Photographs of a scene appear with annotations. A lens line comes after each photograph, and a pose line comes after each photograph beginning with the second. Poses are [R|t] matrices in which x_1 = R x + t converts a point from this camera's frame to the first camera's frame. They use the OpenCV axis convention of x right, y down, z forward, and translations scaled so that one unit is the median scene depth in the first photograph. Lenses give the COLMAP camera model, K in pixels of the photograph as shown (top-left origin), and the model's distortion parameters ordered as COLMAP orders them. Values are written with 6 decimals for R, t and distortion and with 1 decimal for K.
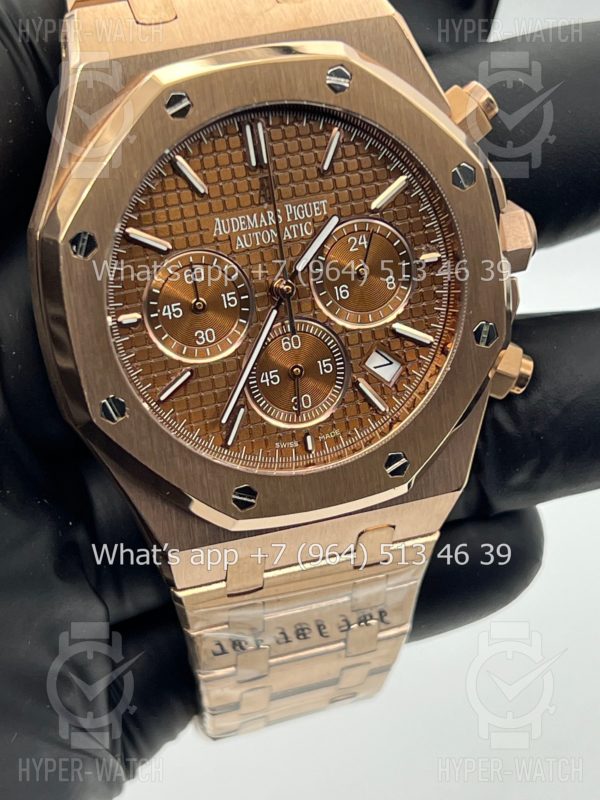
lens RADIAL K [[1961.4, 0, 298.0], [0, 1961.4, 404.4], [0, 0, 1]] dist [0.256428, 0.000000]
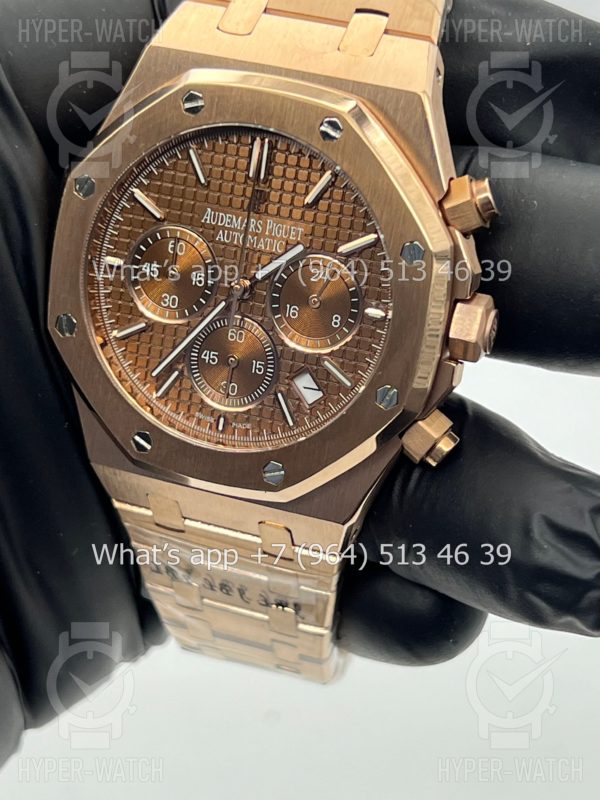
lens RADIAL K [[1961.4, 0, 300.5], [0, 1961.4, 407.5], [0, 0, 1]] dist [0.256428, 0.000000]
pose [[0.783772, 0.392744, -0.481097, 0.590220], [-0.378437, 0.916245, 0.131452, -0.157321], [0.492430, 0.079036, 0.866756, 0.041195]]
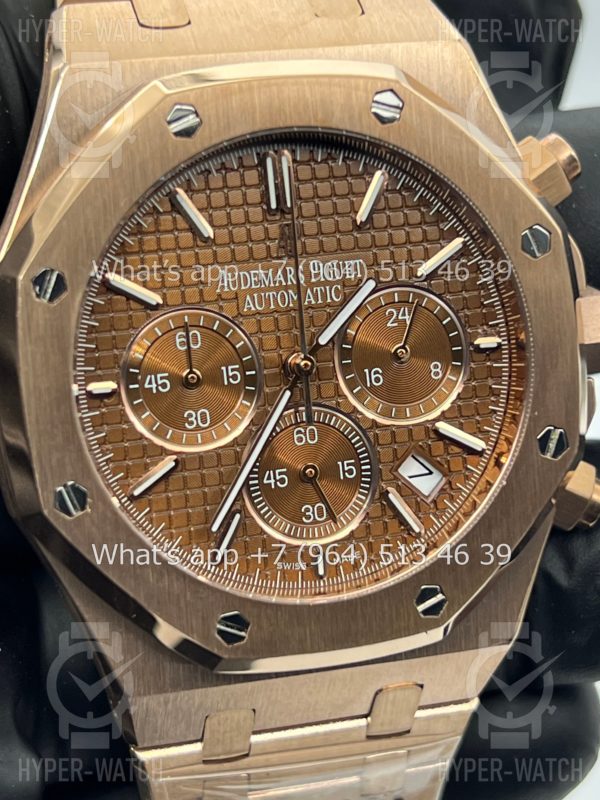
lens RADIAL K [[1961.4, 0, 294.7], [0, 1961.4, 396.1], [0, 0, 1]] dist [0.256428, 0.000000]
pose [[0.997820, 0.064585, -0.013583, 0.001751], [-0.065718, 0.991242, -0.114541, 0.043615], [0.006066, 0.115184, 0.993326, 0.217732]]
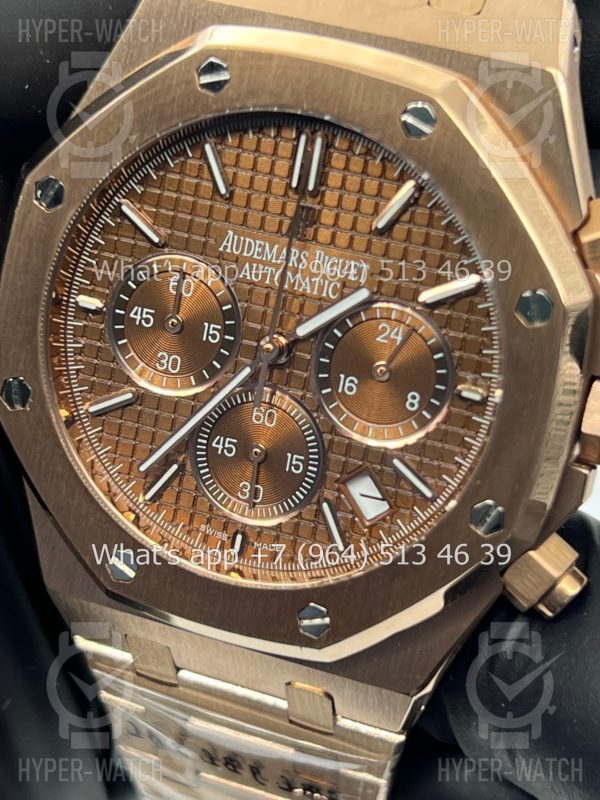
lens RADIAL K [[1961.4, 0, 304.2], [0, 1961.4, 398.4], [0, 0, 1]] dist [0.256428, 0.000000]
pose [[0.781745, 0.414044, -0.466308, 0.370886], [-0.406869, 0.905335, 0.121766, -0.139901], [0.472581, 0.094536, 0.876202, 0.328170]]
